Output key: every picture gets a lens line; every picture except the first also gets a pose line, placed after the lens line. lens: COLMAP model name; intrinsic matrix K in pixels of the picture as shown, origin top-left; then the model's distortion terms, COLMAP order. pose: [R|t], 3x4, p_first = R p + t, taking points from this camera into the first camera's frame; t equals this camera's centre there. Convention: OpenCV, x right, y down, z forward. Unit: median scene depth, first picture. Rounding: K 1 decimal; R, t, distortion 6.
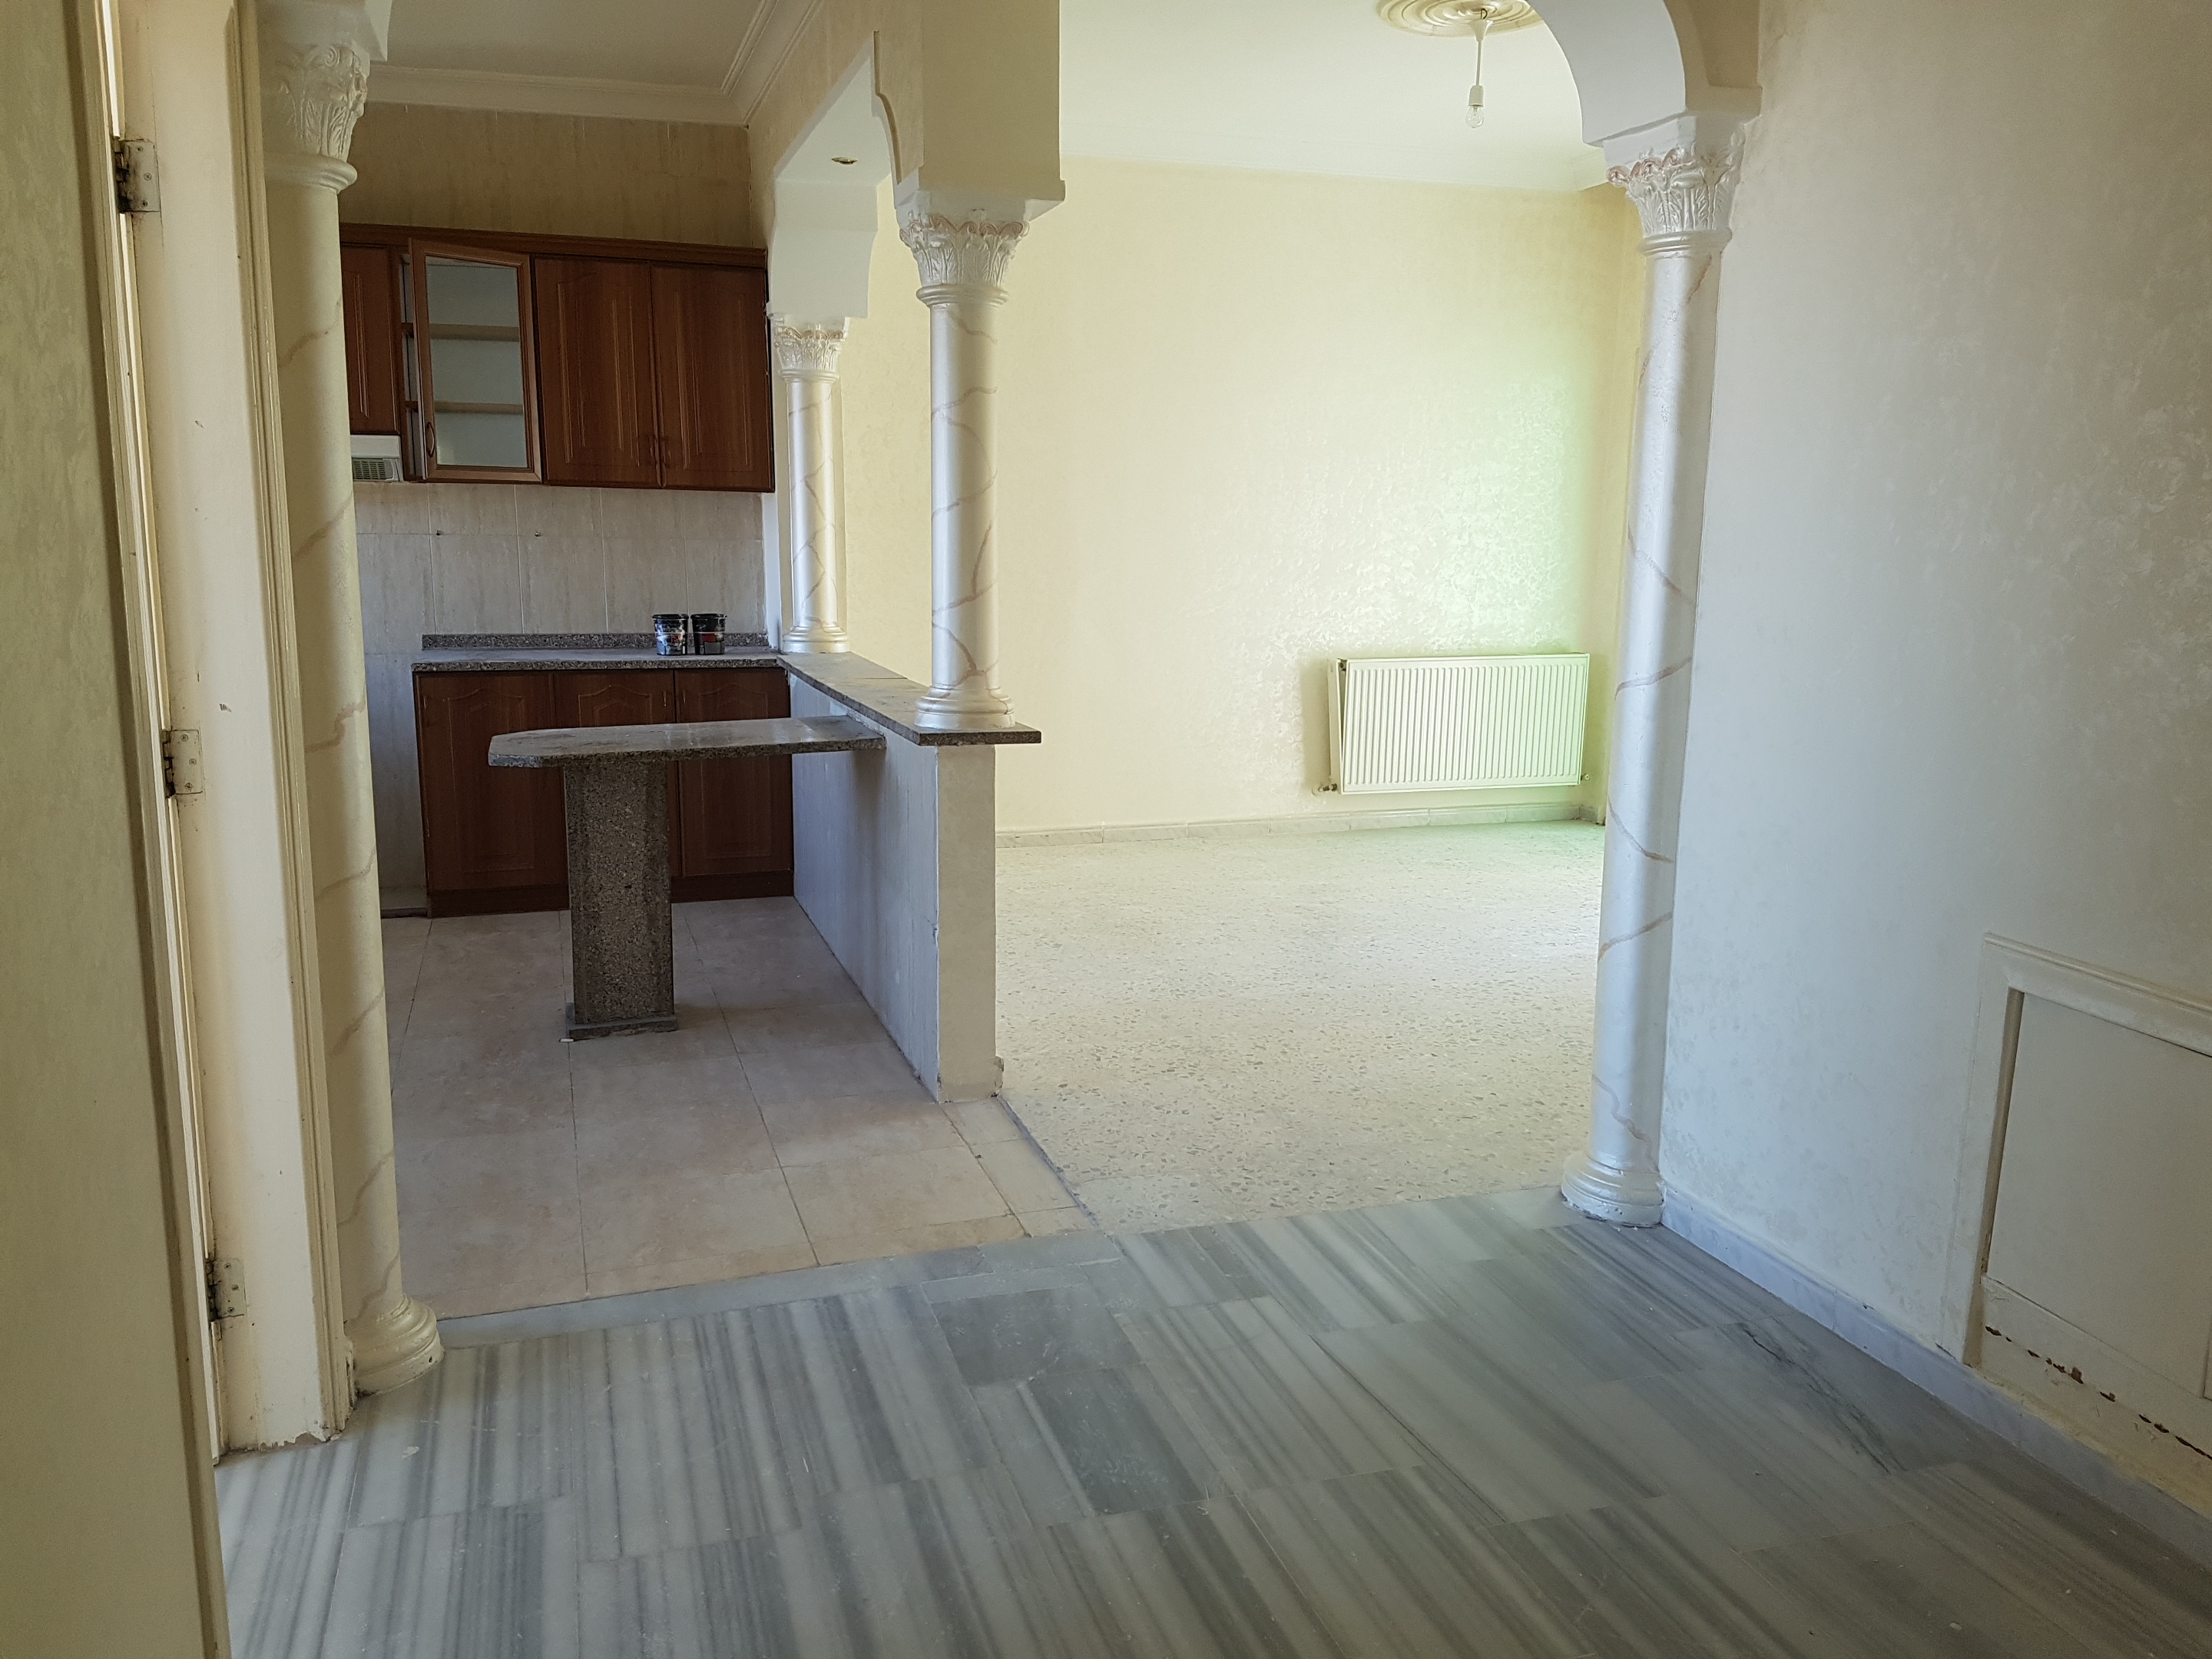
lens RADIAL K [[1726.4, 0, 1107.7], [0, 1726.4, 837.9], [0, 0, 1]] dist [0.106775, -0.147192]
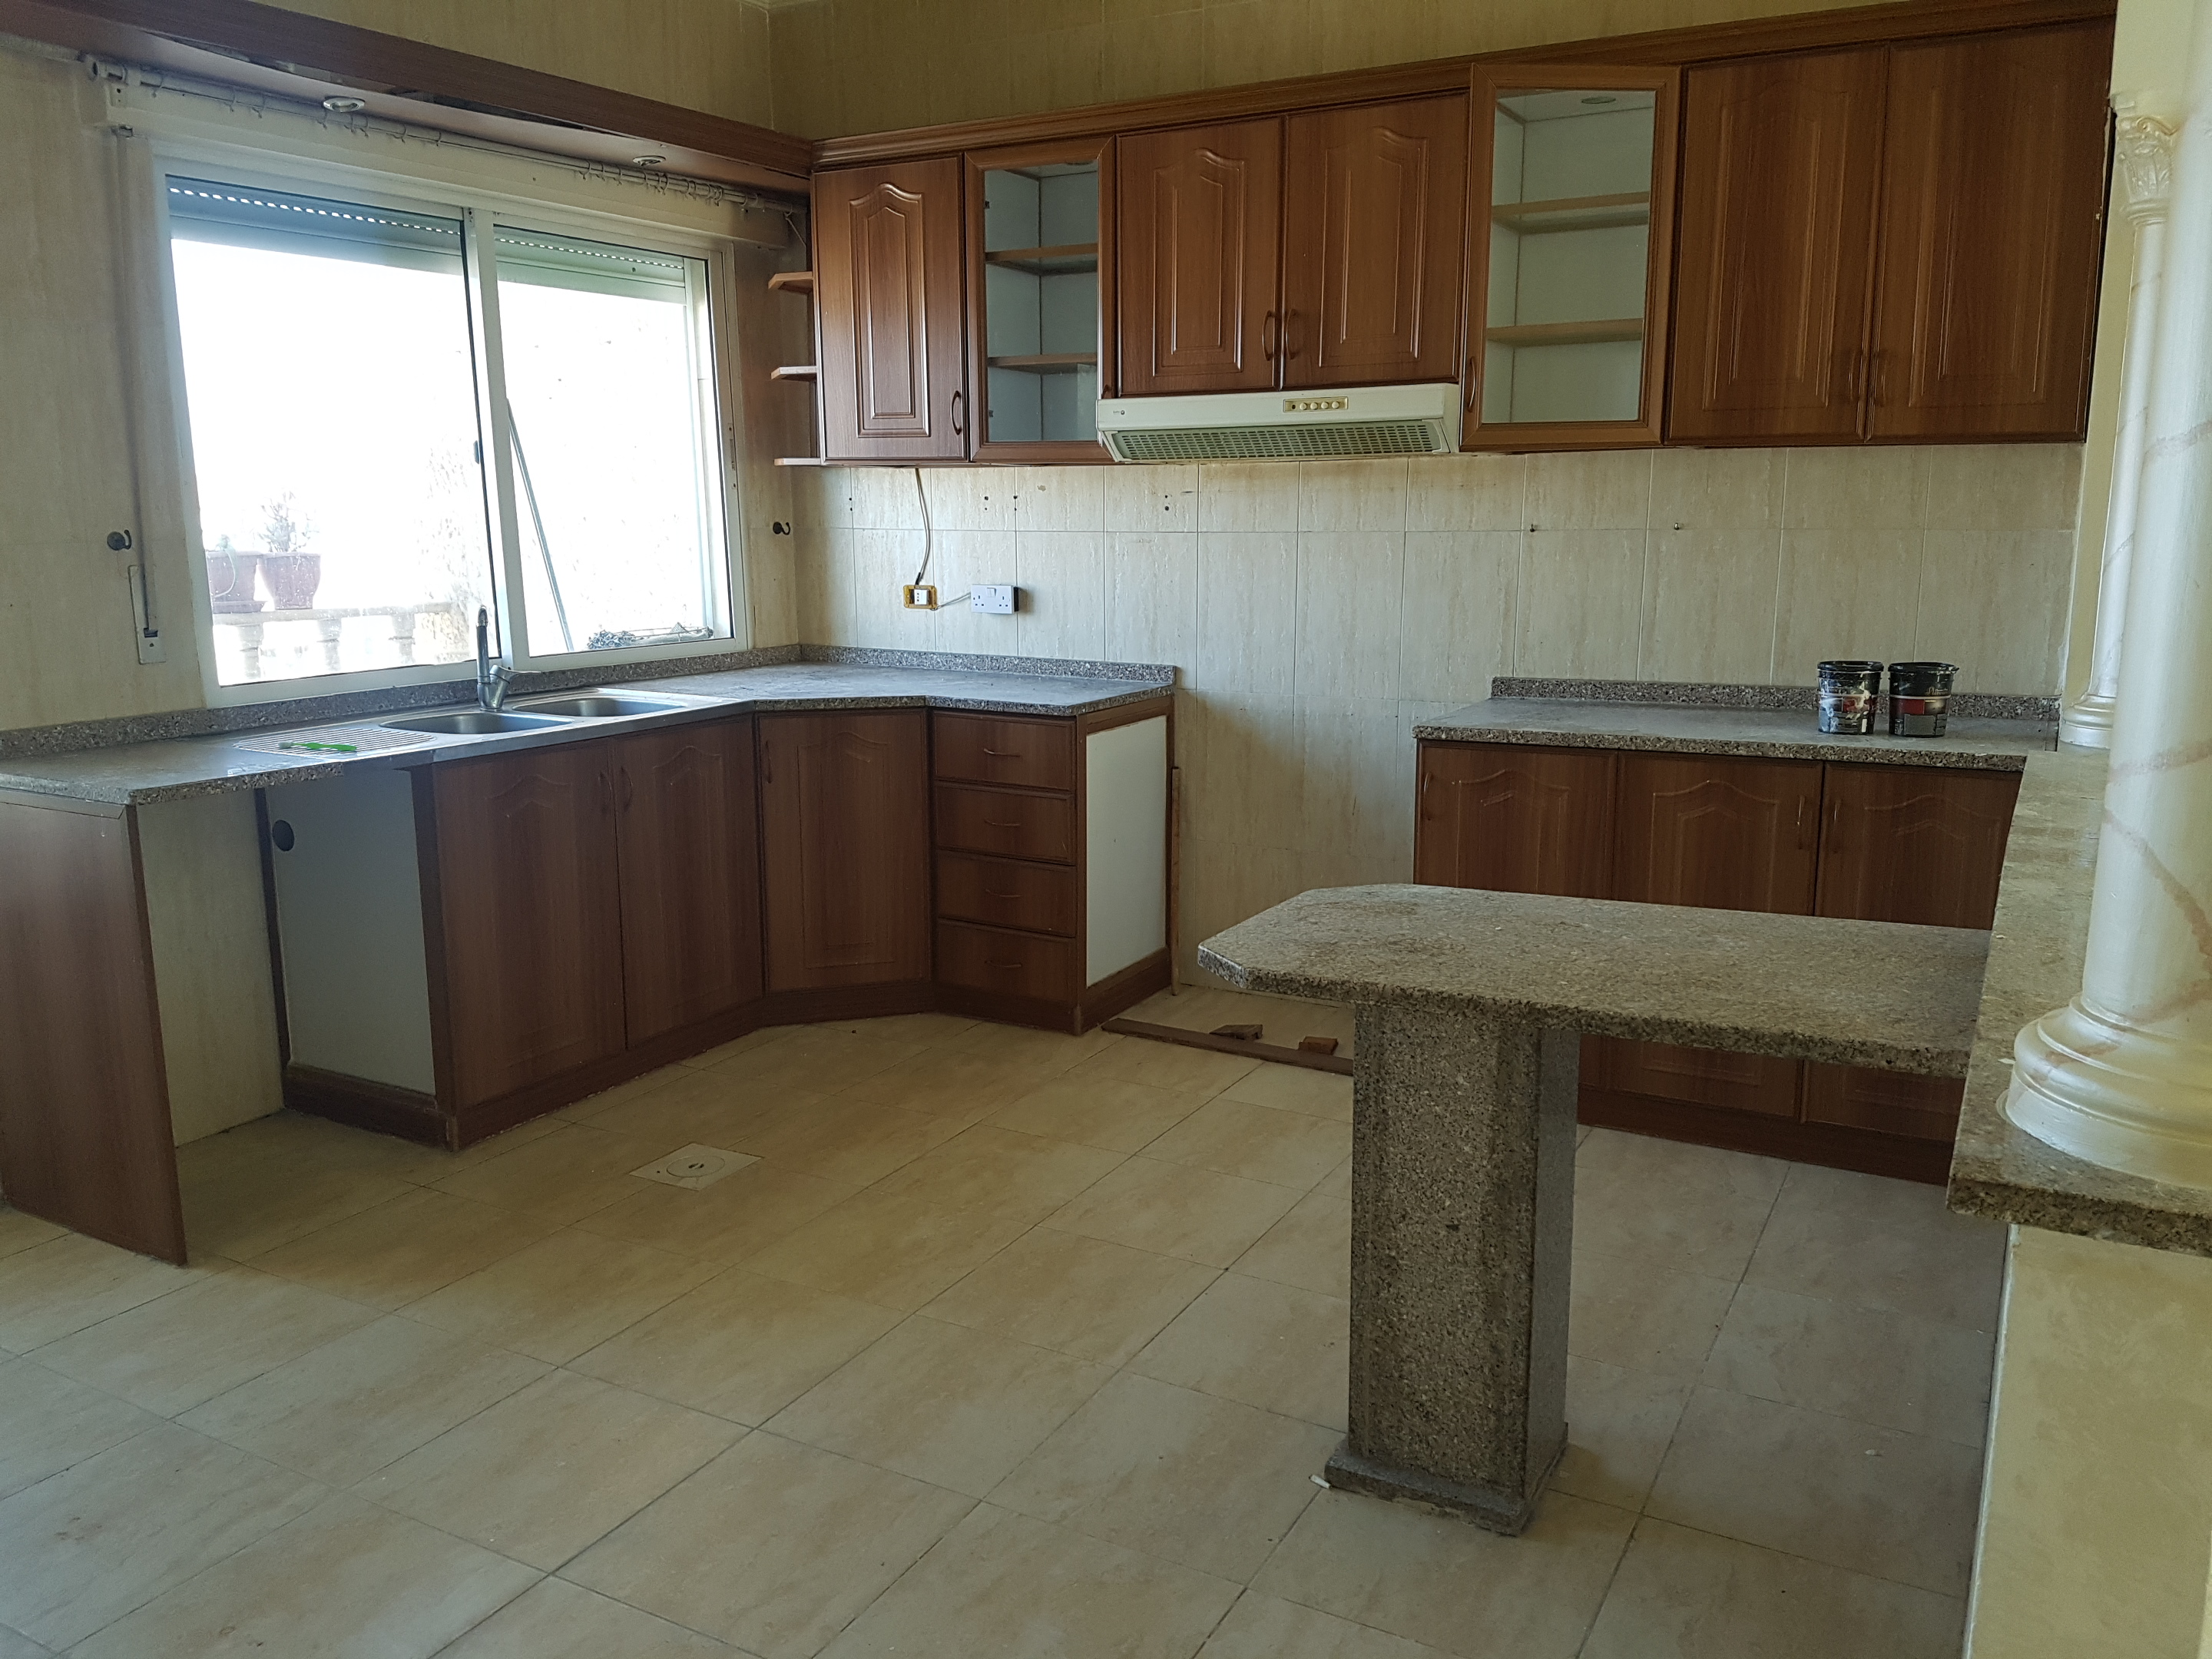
lens RADIAL K [[1726.4, 0, 1107.7], [0, 1726.4, 837.9], [0, 0, 1]] dist [0.106775, -0.147192]
pose [[0.685800, 0.121312, -0.717609, 0.002815], [-0.117378, 0.991538, 0.055446, -0.072936], [0.718263, 0.046207, 0.694236, 0.416726]]
